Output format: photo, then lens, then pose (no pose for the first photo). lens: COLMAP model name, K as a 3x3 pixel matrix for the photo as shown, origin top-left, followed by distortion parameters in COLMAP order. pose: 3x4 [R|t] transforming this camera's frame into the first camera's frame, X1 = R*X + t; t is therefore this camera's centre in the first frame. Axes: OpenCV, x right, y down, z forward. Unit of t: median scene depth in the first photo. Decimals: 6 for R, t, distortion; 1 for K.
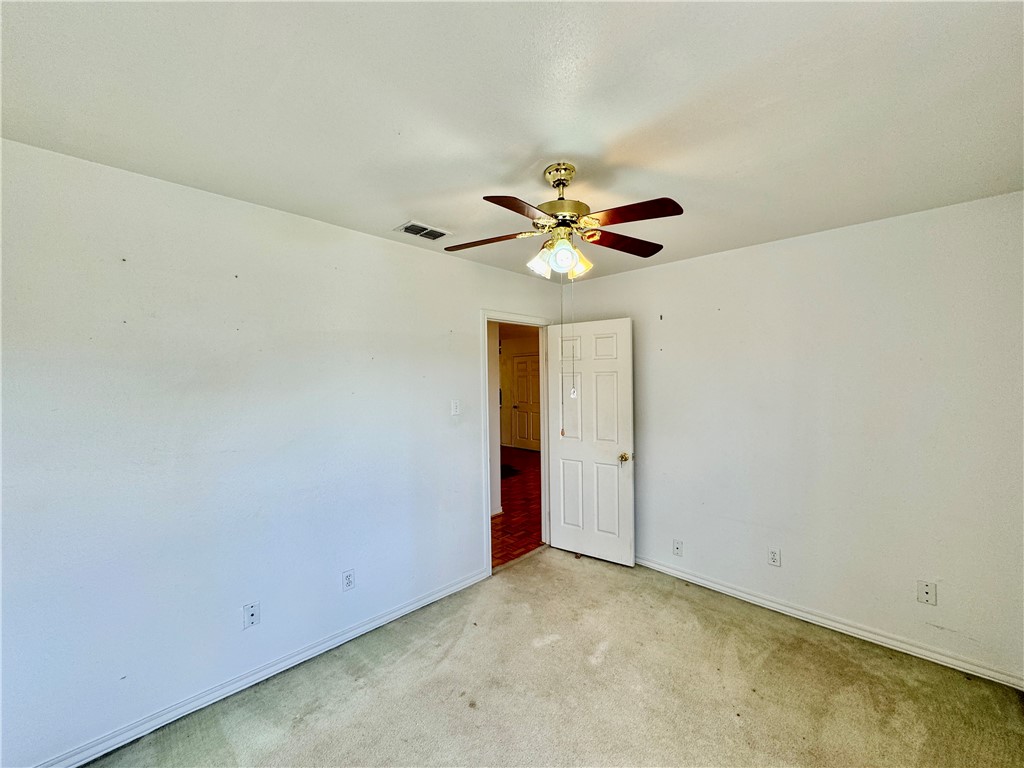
lens RADIAL K [[410.4, 0, 512.1], [0, 410.4, 388.3], [0, 0, 1]] dist [-0.002080, -0.000401]
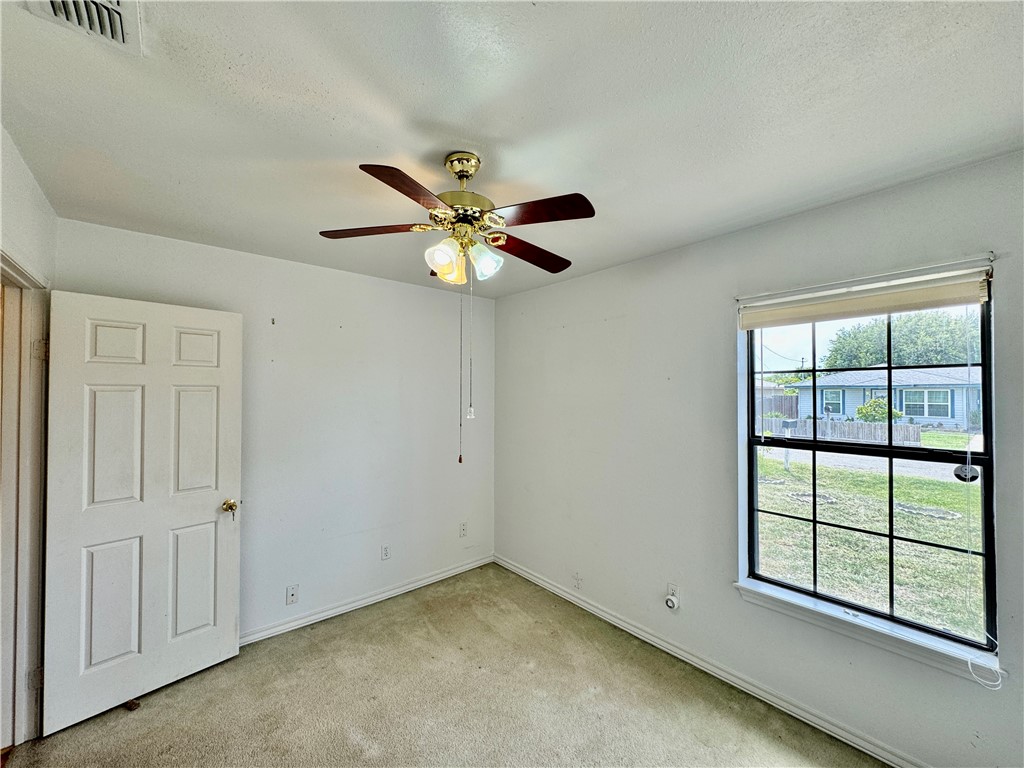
lens RADIAL K [[410.1, 0, 511.6], [0, 410.1, 386.5], [0, 0, 1]] dist [0.001082, 0.000256]
pose [[0.091341, 0.024327, 0.995523, -0.556317], [0.020028, 0.999454, -0.026261, -0.015903], [-0.995618, 0.022337, 0.090803, 0.614298]]
